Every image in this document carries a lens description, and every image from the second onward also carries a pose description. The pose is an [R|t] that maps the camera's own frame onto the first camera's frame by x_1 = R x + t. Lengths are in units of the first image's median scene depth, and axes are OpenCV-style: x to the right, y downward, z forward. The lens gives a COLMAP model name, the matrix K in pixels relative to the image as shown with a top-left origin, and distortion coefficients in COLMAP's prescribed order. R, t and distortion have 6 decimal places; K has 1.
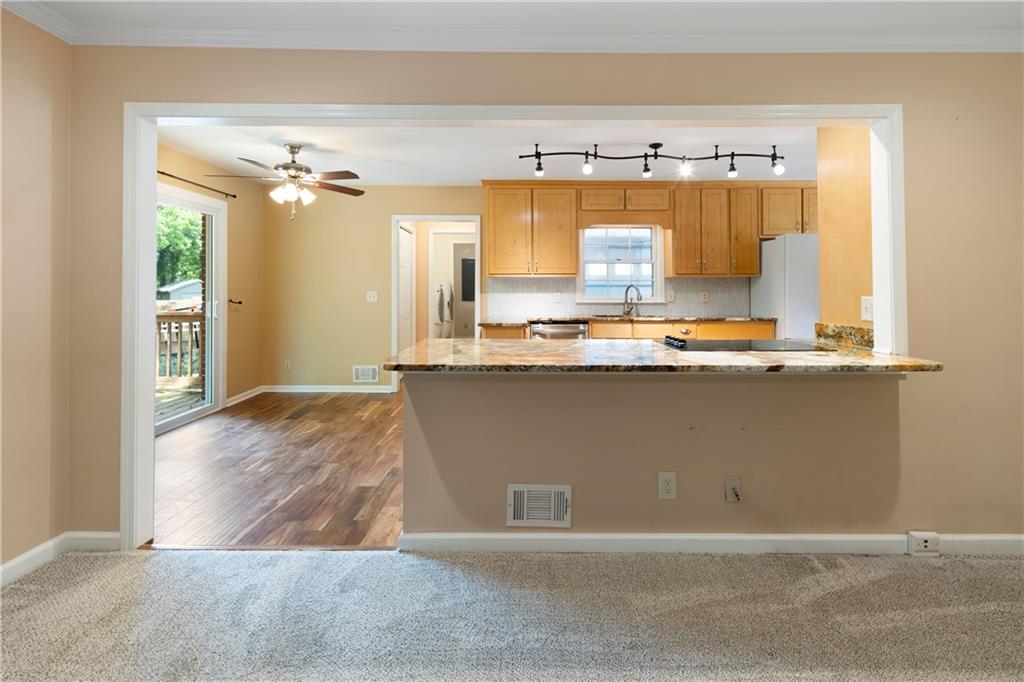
lens RADIAL K [[516.3, 0, 528.2], [0, 516.3, 281.3], [0, 0, 1]] dist [0.017822, 0.000269]
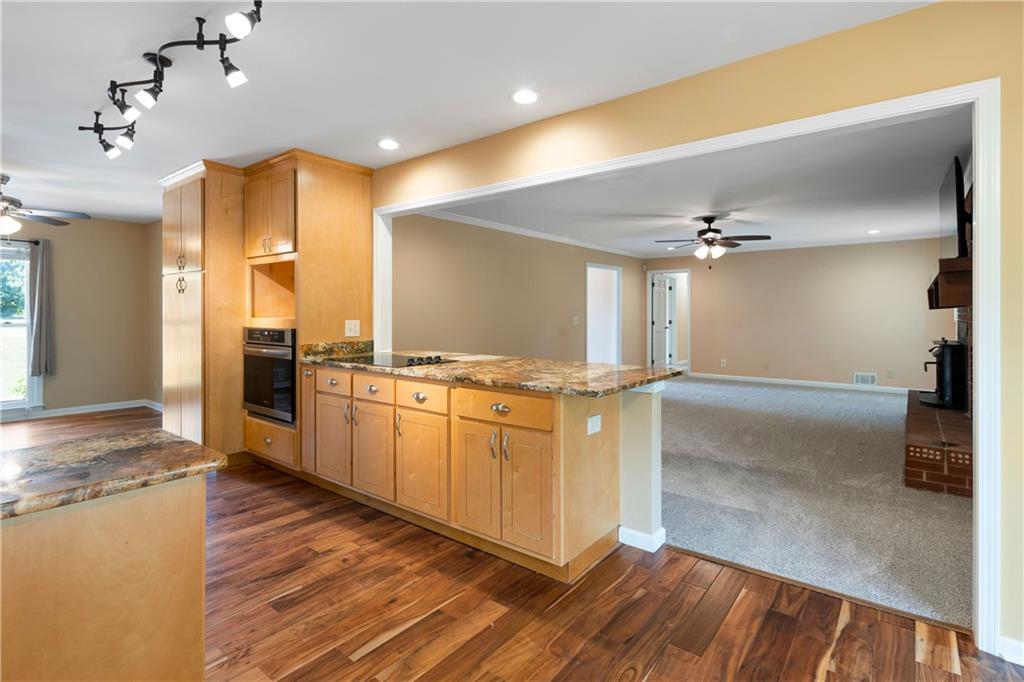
lens RADIAL K [[501.1, 0, 504.2], [0, 501.1, 311.4], [0, 0, 1]] dist [0.006303, -0.000179]
pose [[-0.777272, 0.000439, 0.629164, -0.308885], [-0.011086, 0.999835, -0.014393, 0.009702], [-0.629067, -0.018162, -0.777139, 0.947821]]
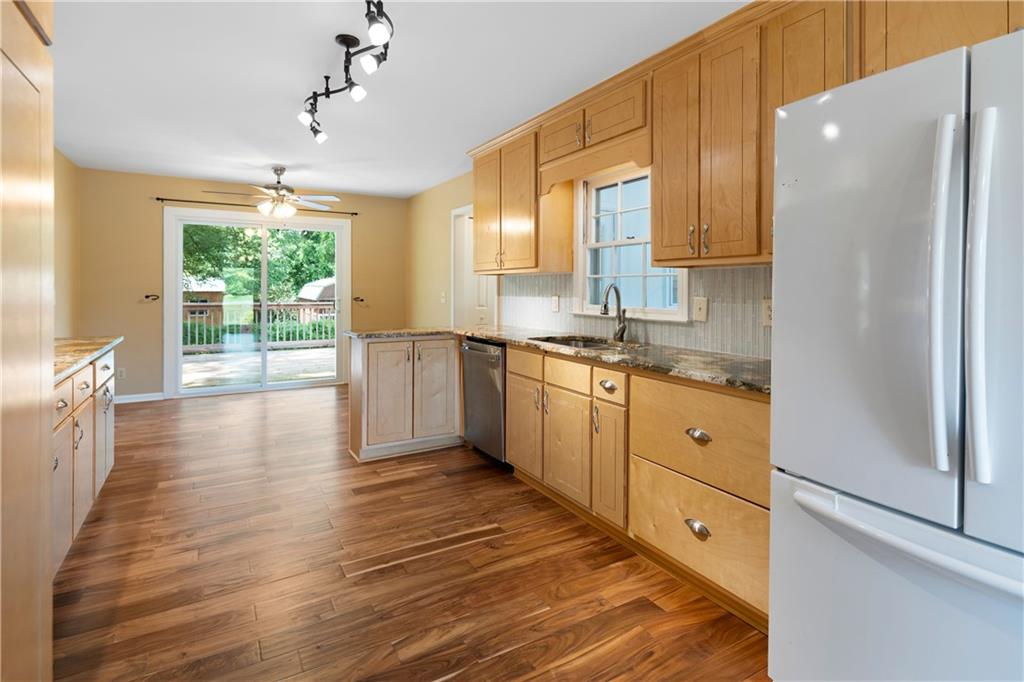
lens RADIAL K [[509.8, 0, 500.9], [0, 509.8, 288.9], [0, 0, 1]] dist [0.008196, -0.000295]
pose [[0.494488, 0.003122, -0.869179, 0.652374], [0.009003, 0.999922, 0.008713, 0.006132], [0.869138, -0.012134, 0.494422, 0.692369]]
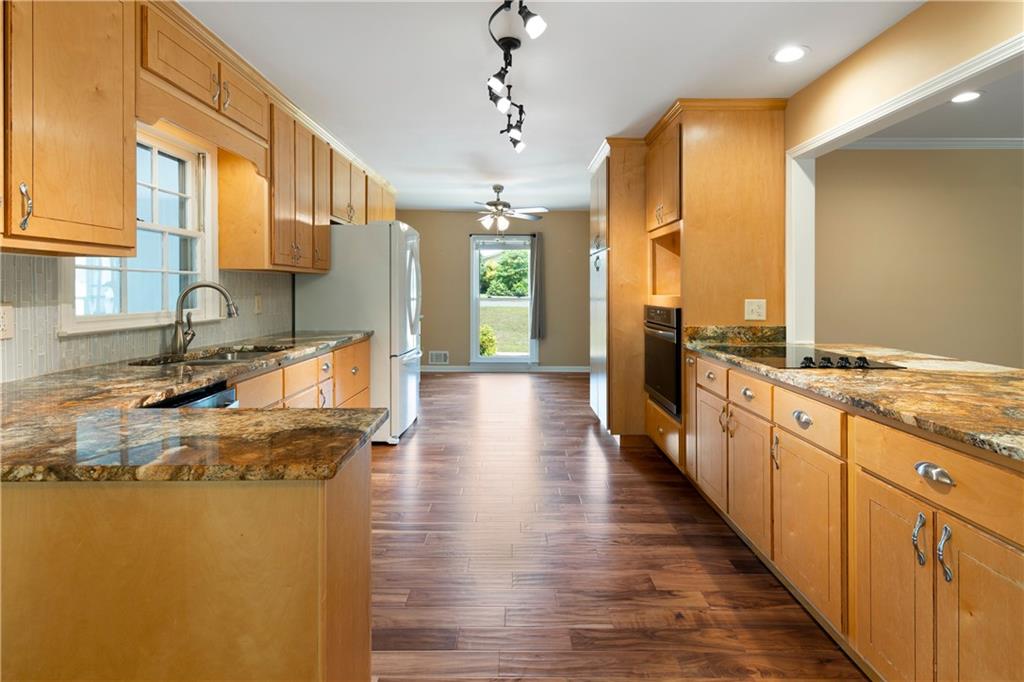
lens RADIAL K [[511.8, 0, 512.2], [0, 511.8, 290.1], [0, 0, 1]] dist [0.003039, -0.000088]
pose [[-0.008216, -0.000730, 0.999966, -0.259130], [-0.017905, 0.999840, 0.000583, 0.008606], [-0.999806, -0.017900, -0.008228, 0.798800]]
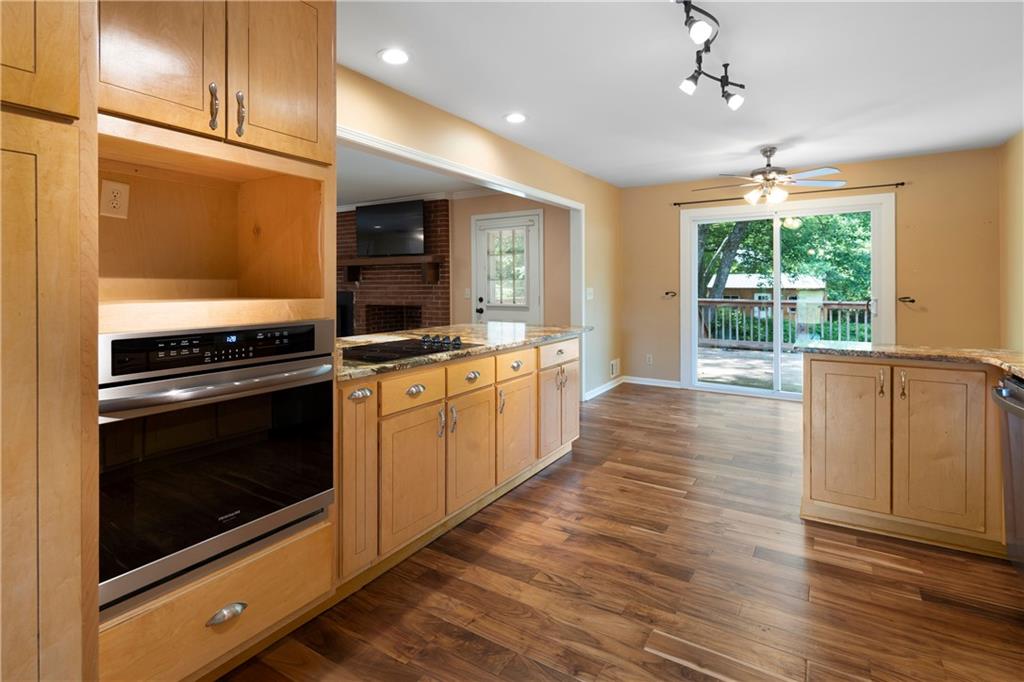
lens RADIAL K [[505.3, 0, 506.1], [0, 505.3, 286.4], [0, 0, 1]] dist [0.002518, -0.000662]
pose [[-0.542643, 0.004644, -0.839951, 0.554215], [0.015906, 0.999862, -0.004748, 0.008403], [0.839813, -0.015937, -0.542642, 0.887946]]
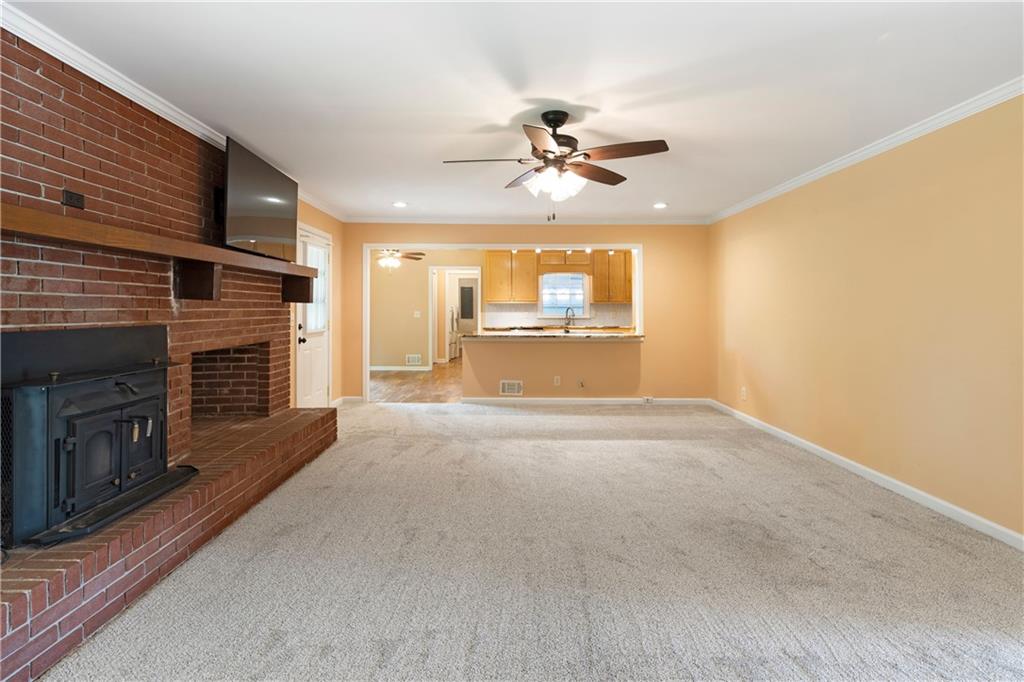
lens RADIAL K [[520.4, 0, 510.6], [0, 520.4, 312.1], [0, 0, 1]] dist [0.001592, -0.001843]
pose [[0.999991, 0.000346, -0.004242, 0.012538], [-0.000255, 0.999768, 0.021550, -0.016152], [0.004248, -0.021549, 0.999759, -0.781059]]
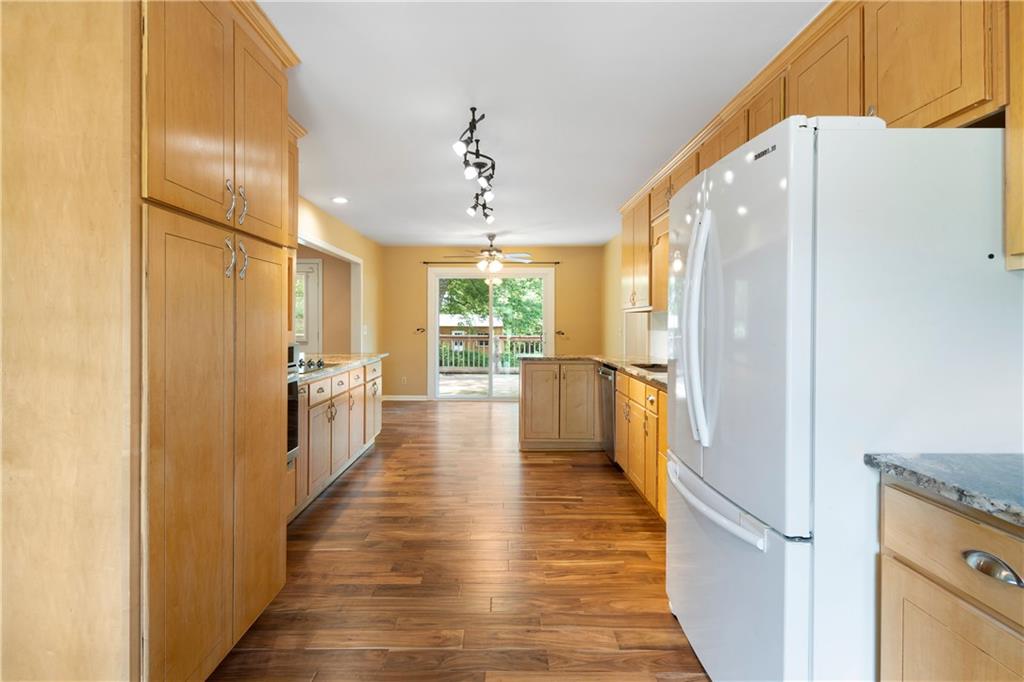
lens RADIAL K [[501.4, 0, 500.5], [0, 501.4, 324.9], [0, 0, 1]] dist [0.000949, 0.000093]
pose [[-0.004747, 0.004067, -0.999980, 0.882068], [0.012443, 0.999915, 0.004007, 0.007360], [0.999911, -0.012424, -0.004797, 0.830120]]
